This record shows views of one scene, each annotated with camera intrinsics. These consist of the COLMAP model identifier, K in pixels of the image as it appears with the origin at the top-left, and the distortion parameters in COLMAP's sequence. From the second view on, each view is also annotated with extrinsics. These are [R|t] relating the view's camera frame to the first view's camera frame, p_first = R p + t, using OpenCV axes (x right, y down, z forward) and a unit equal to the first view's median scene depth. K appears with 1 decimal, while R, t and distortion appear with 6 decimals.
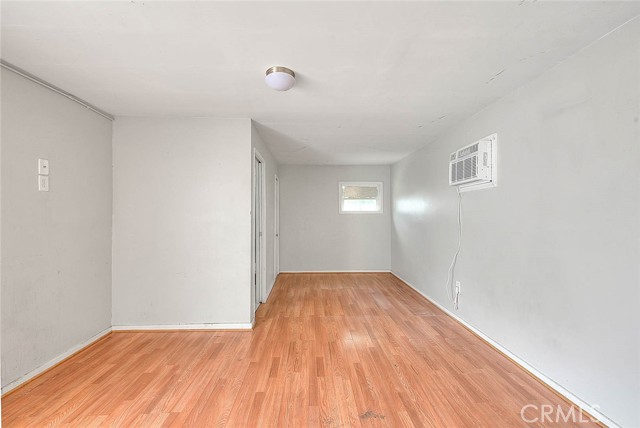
lens RADIAL K [[271.1, 0, 320.0], [0, 271.1, 214.0], [0, 0, 1]] dist [0.000158, 0.000030]
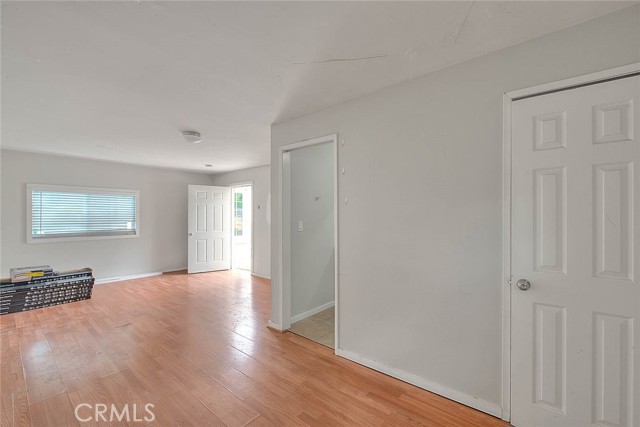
lens RADIAL K [[271.1, 0, 320.0], [0, 271.1, 213.5], [0, 0, 1]] dist [0.000158, 0.000030]
pose [[-0.662864, -0.000507, -0.748740, 0.281785], [-0.001523, 0.999999, 0.000672, -0.001451], [0.748738, 0.001585, -0.662864, 1.331889]]
